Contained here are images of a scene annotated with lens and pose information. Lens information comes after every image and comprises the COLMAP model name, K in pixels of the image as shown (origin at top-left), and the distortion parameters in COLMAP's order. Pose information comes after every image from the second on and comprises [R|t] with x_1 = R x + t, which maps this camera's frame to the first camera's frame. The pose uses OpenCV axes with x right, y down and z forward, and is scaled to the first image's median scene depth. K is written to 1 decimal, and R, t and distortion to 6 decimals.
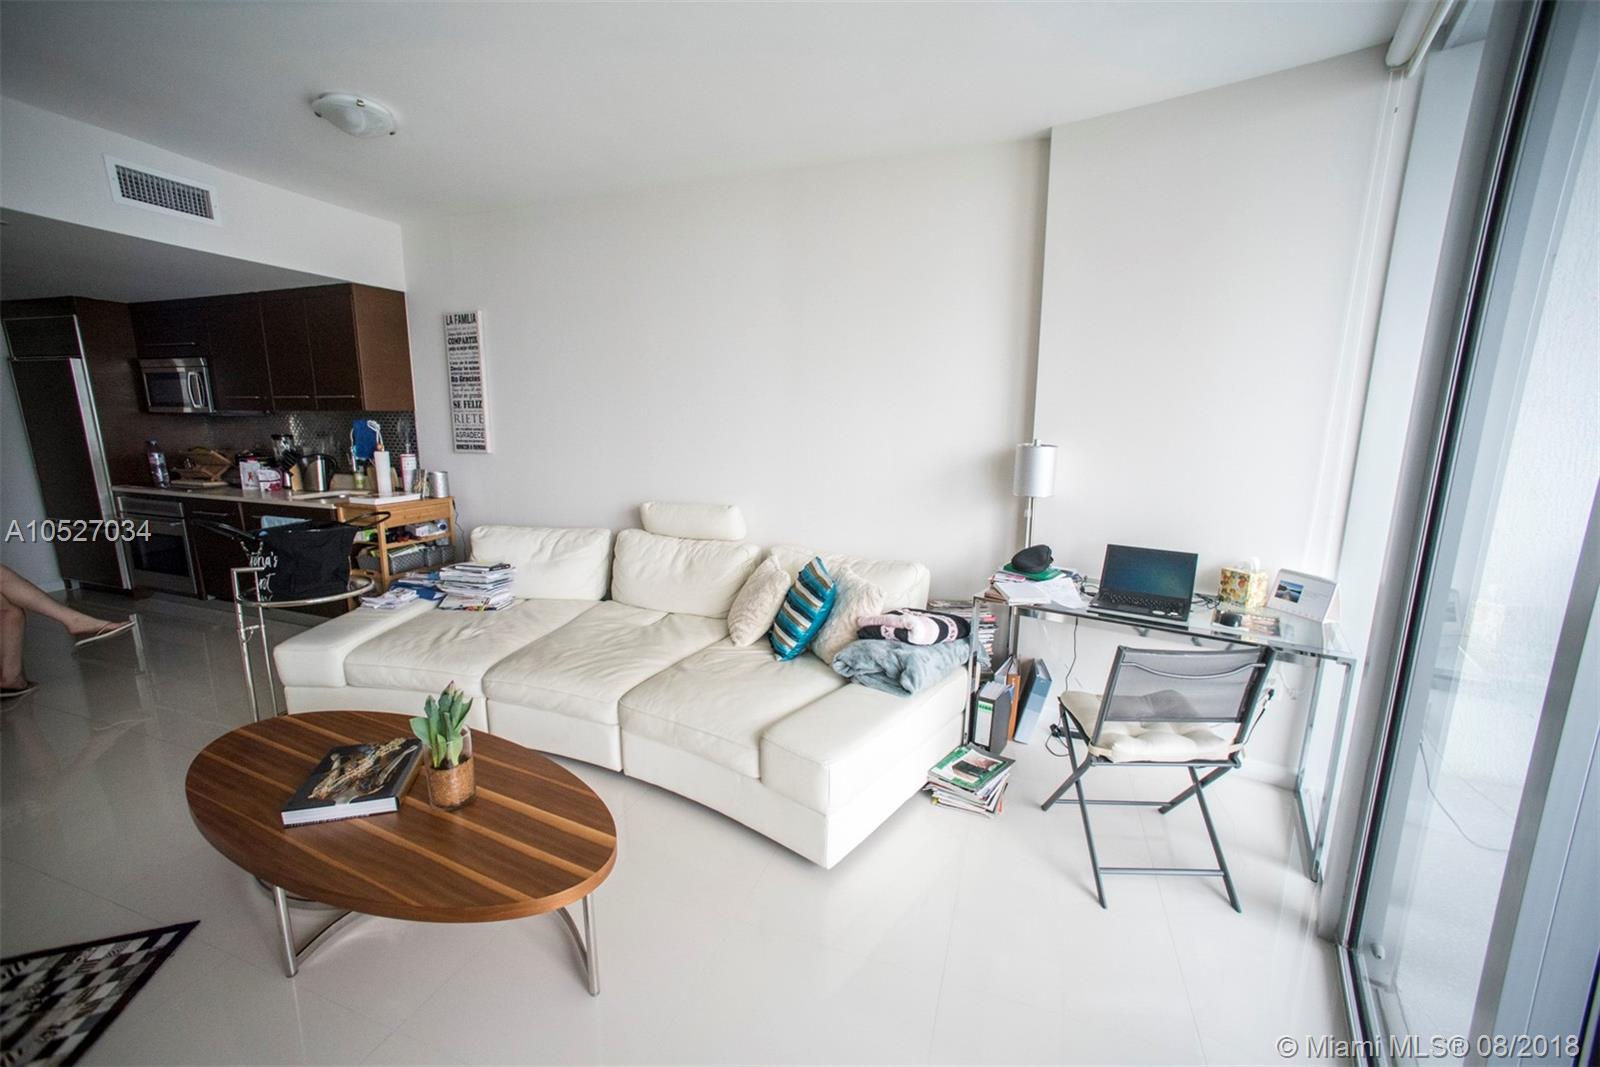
lens RADIAL K [[640.1, 0, 802.8], [0, 640.1, 533.7], [0, 0, 1]] dist [-0.065345, 0.029684]
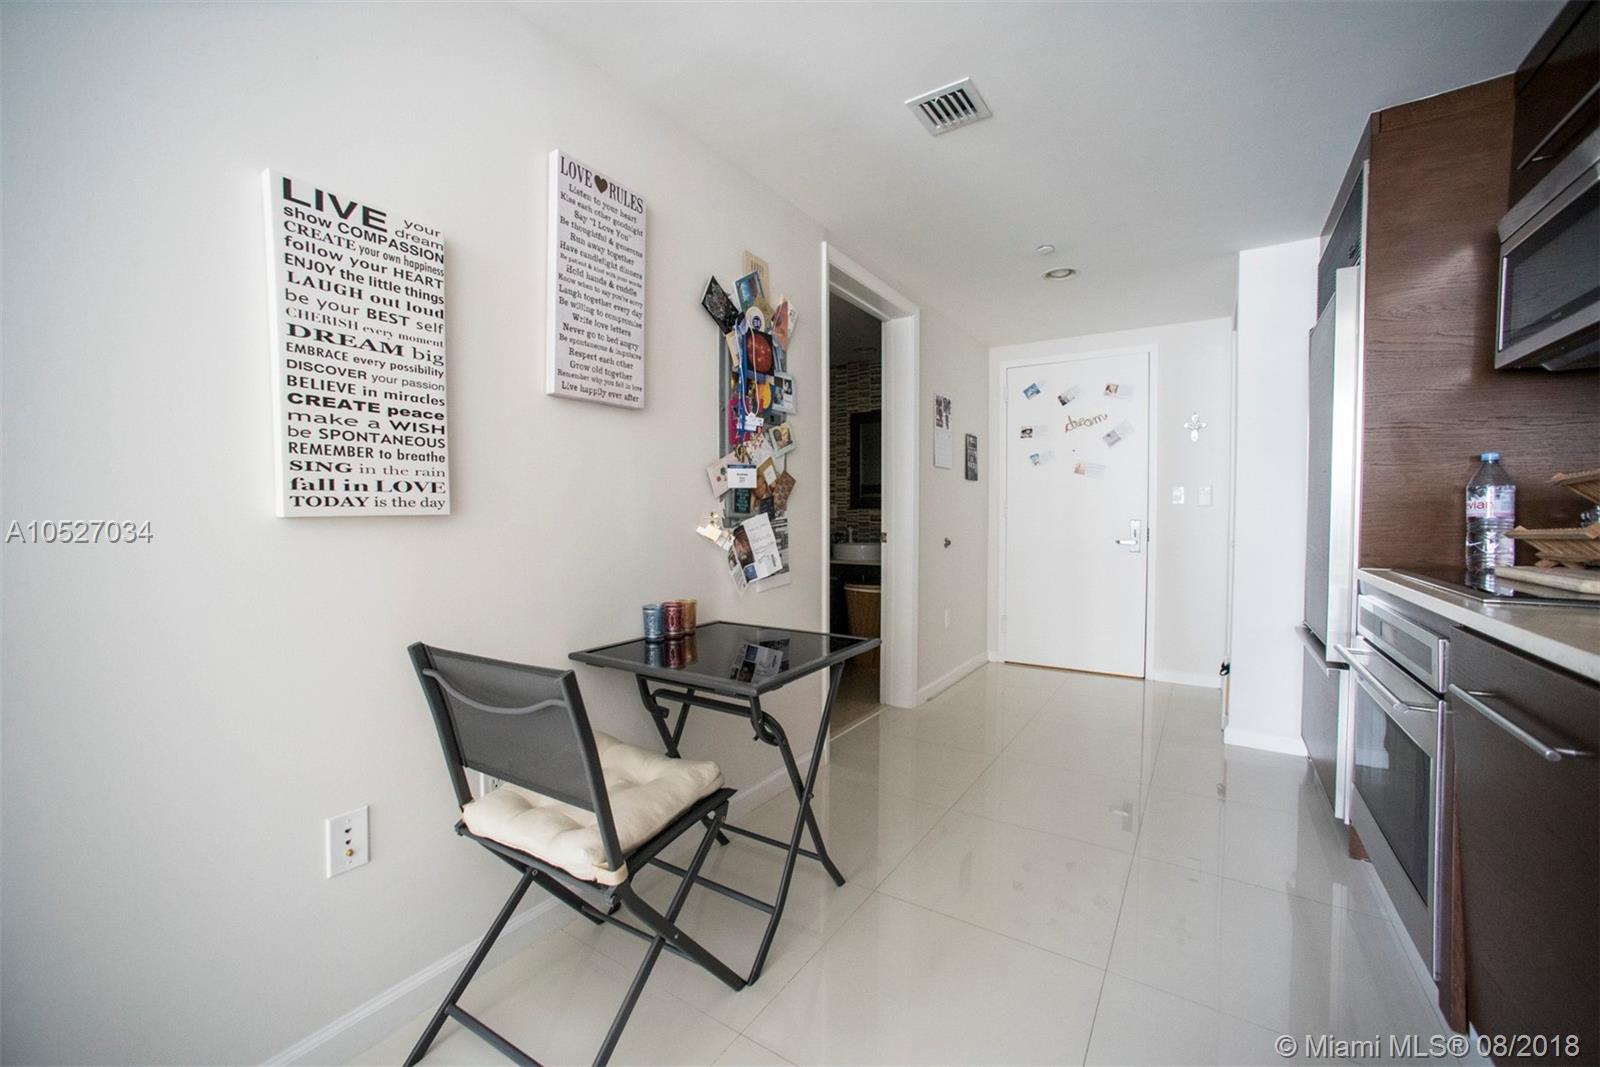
lens RADIAL K [[633.3, 0, 800.0], [0, 633.3, 533.5], [0, 0, 1]] dist [-0.058329, 0.025073]
pose [[-0.241657, 0.019488, -0.970166, -0.802782], [-0.178928, 0.981759, 0.064290, -0.074534], [0.953722, 0.189126, -0.233762, 0.928229]]
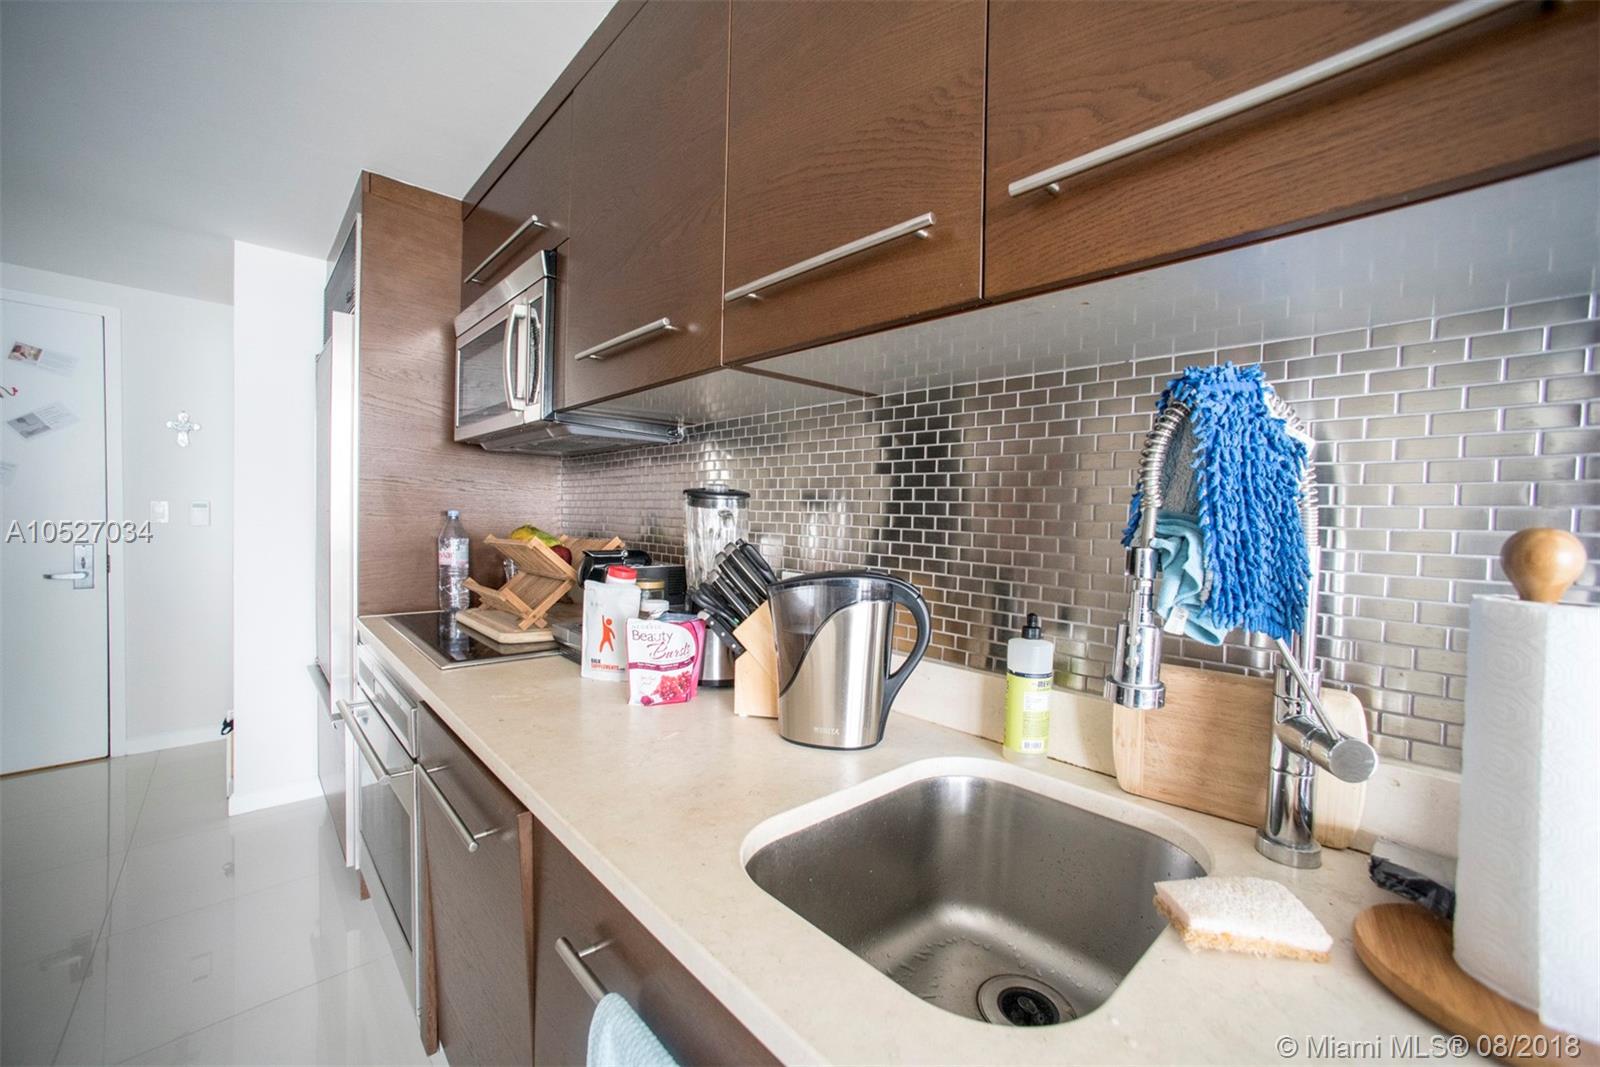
lens RADIAL K [[633.3, 0, 800.0], [0, 633.3, 533.5], [0, 0, 1]] dist [-0.058329, 0.025073]
pose [[0.883833, 0.026488, -0.467052, -0.841589], [-0.100653, 0.985780, -0.134564, -0.132501], [0.456846, 0.165942, 0.873931, 0.962458]]
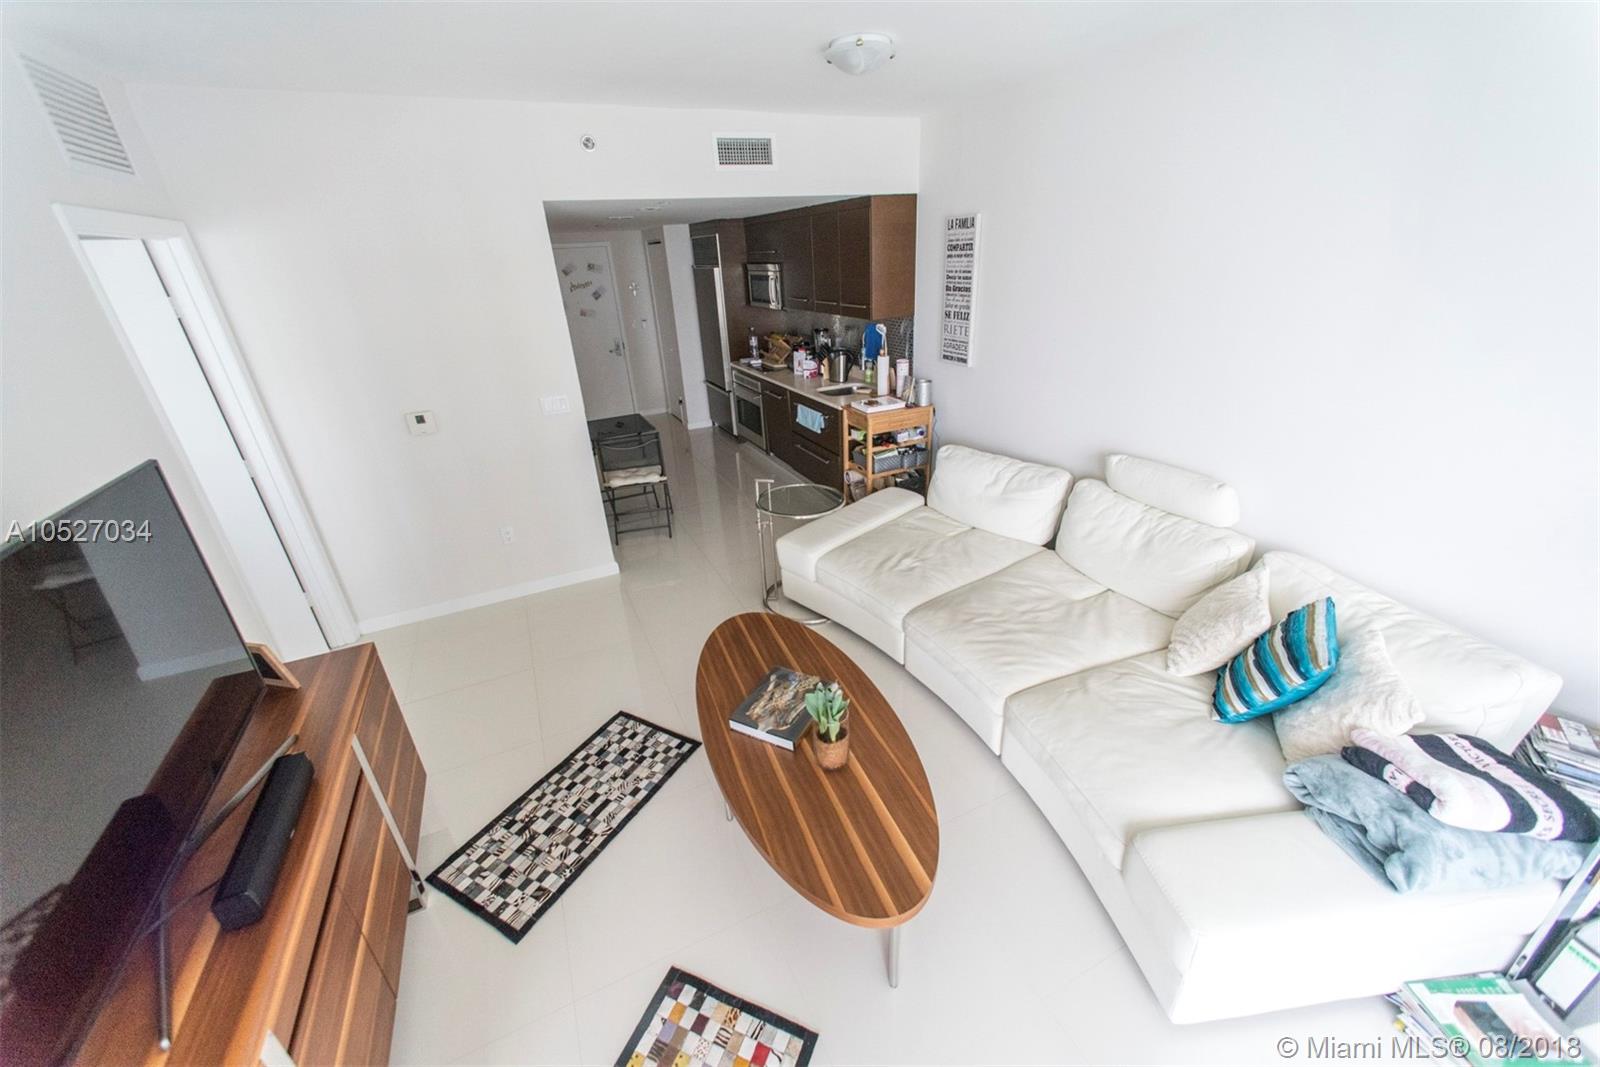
lens RADIAL K [[618.2, 0, 802.4], [0, 618.2, 534.1], [0, 0, 1]] dist [0.004376, 0.000545]
pose [[0.706792, 0.255410, -0.659705, 0.037714], [-0.071384, 0.953539, 0.292691, -0.160617], [0.703810, -0.159780, 0.692186, 0.095272]]
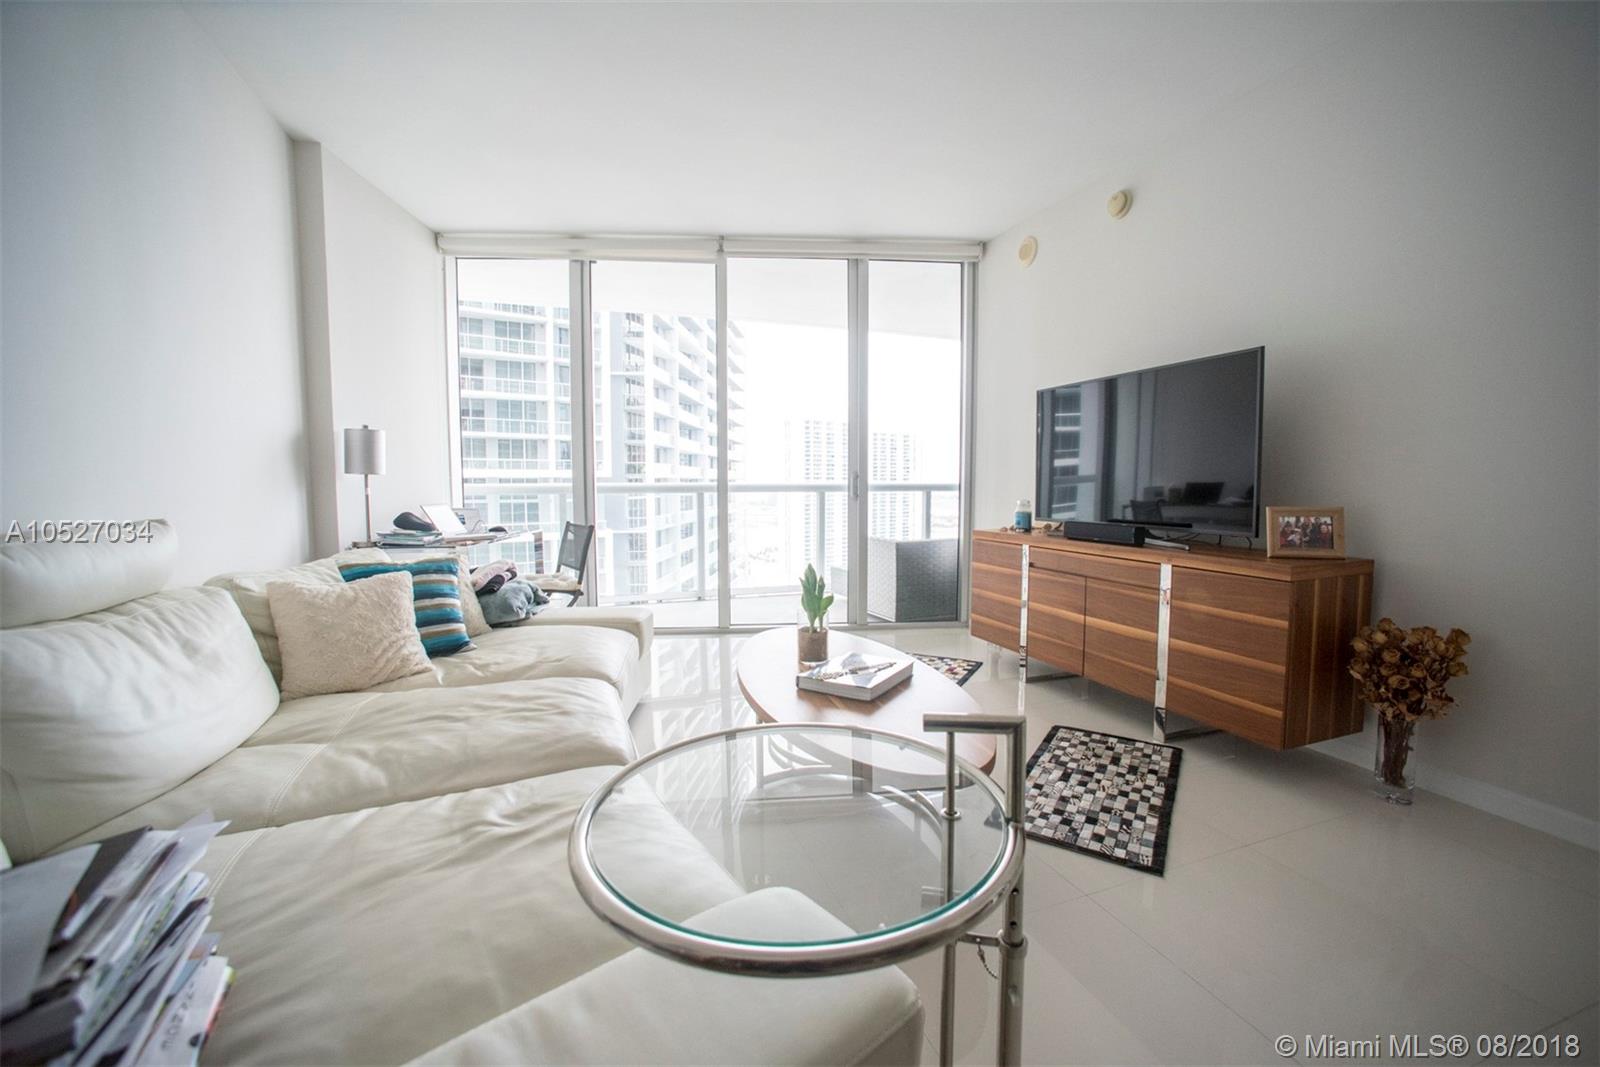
lens RADIAL K [[633.3, 0, 800.0], [0, 633.3, 533.5], [0, 0, 1]] dist [-0.058329, 0.025073]
pose [[-0.641666, -0.071416, 0.763652, -0.749213], [0.133559, 0.970039, 0.202942, -0.059334], [-0.755266, 0.232214, -0.612903, 0.858408]]
